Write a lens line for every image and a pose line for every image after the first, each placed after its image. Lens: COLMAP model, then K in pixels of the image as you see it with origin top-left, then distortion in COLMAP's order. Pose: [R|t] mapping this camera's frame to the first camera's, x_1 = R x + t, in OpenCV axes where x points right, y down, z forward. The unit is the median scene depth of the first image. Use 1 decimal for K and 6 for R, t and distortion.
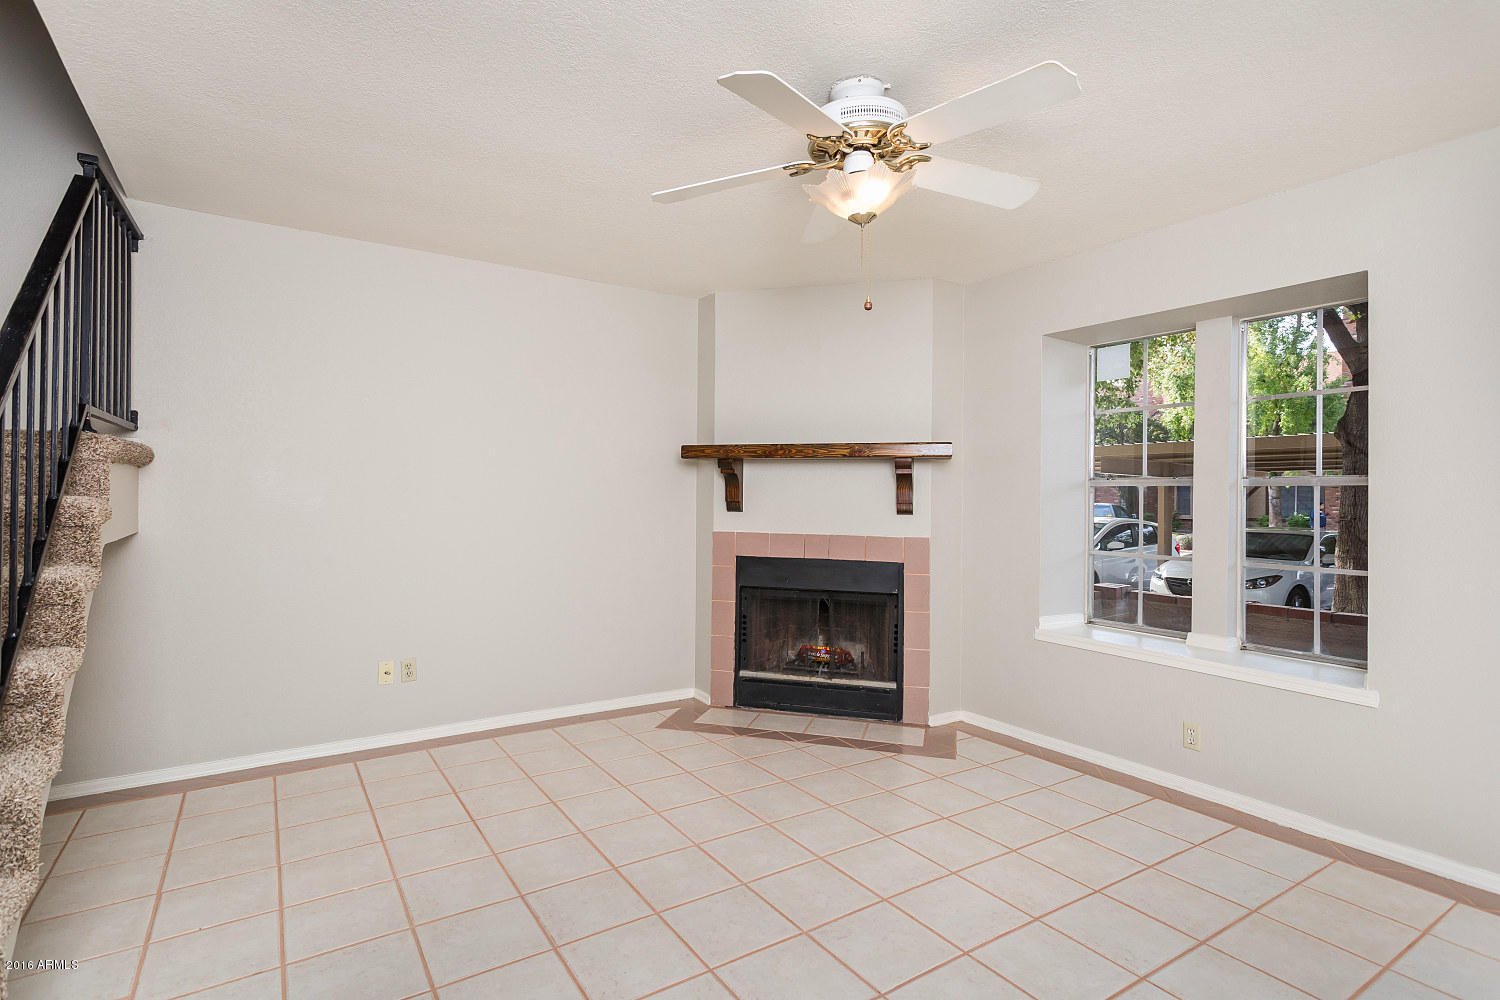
lens RADIAL K [[749.8, 0, 750.0], [0, 749.8, 500.0], [0, 0, 1]] dist [-0.006203, -0.001067]
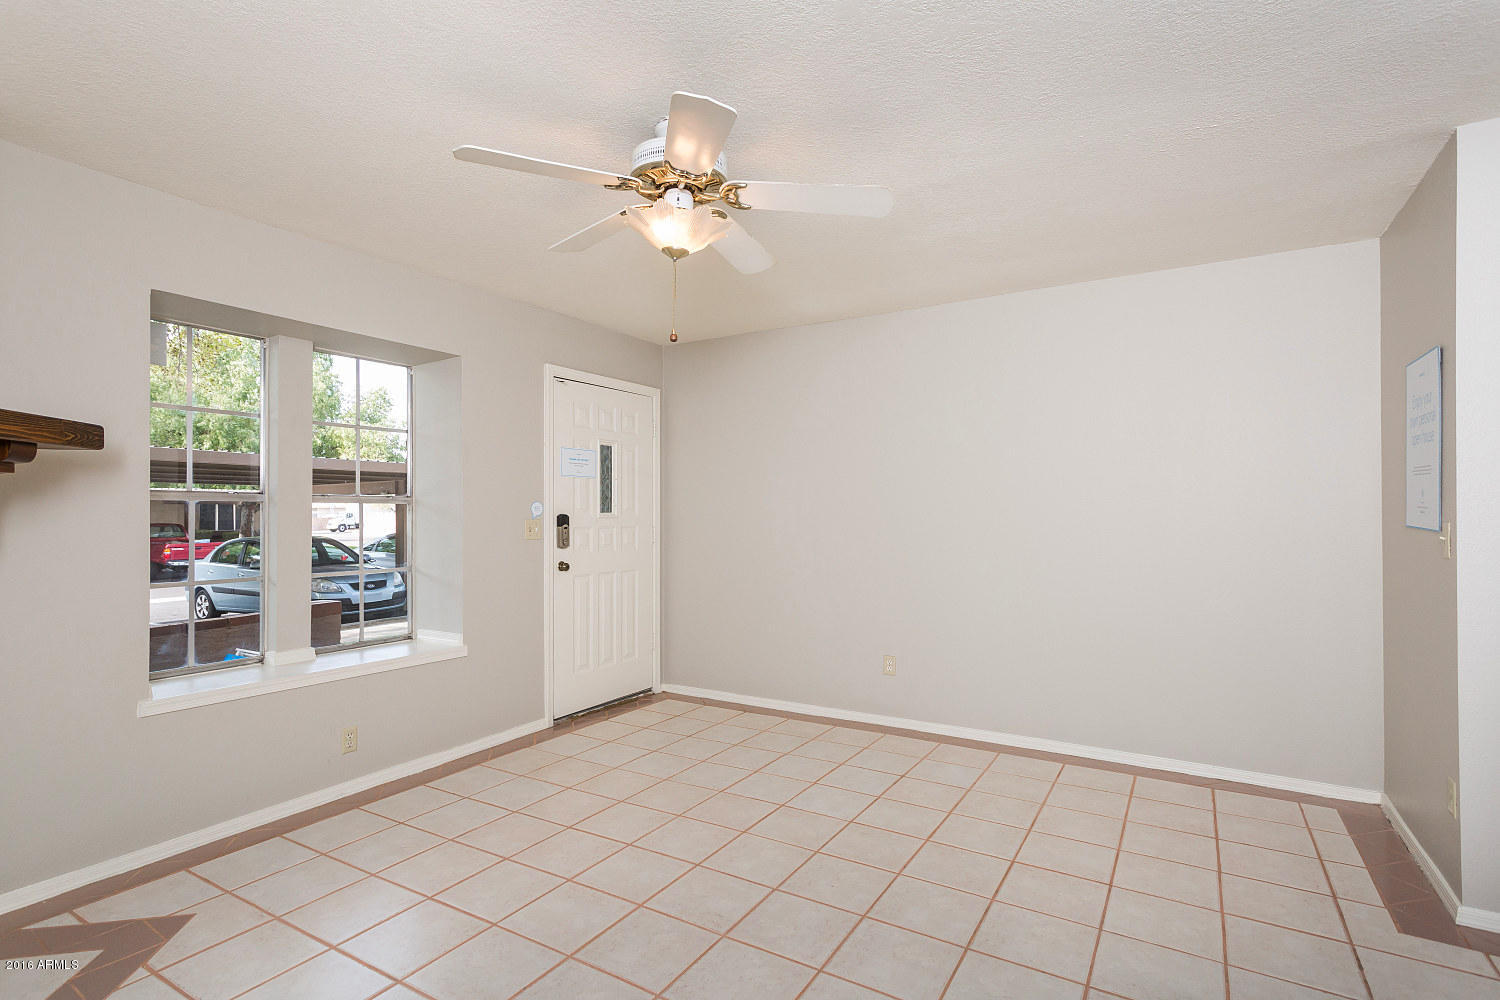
lens RADIAL K [[749.8, 0, 750.0], [0, 749.8, 500.0], [0, 0, 1]] dist [-0.006203, -0.001067]
pose [[-0.429917, 0.000118, 0.902868, -0.476813], [0.010382, 0.999935, 0.004812, -0.013731], [-0.902809, 0.011443, -0.429890, 0.756159]]
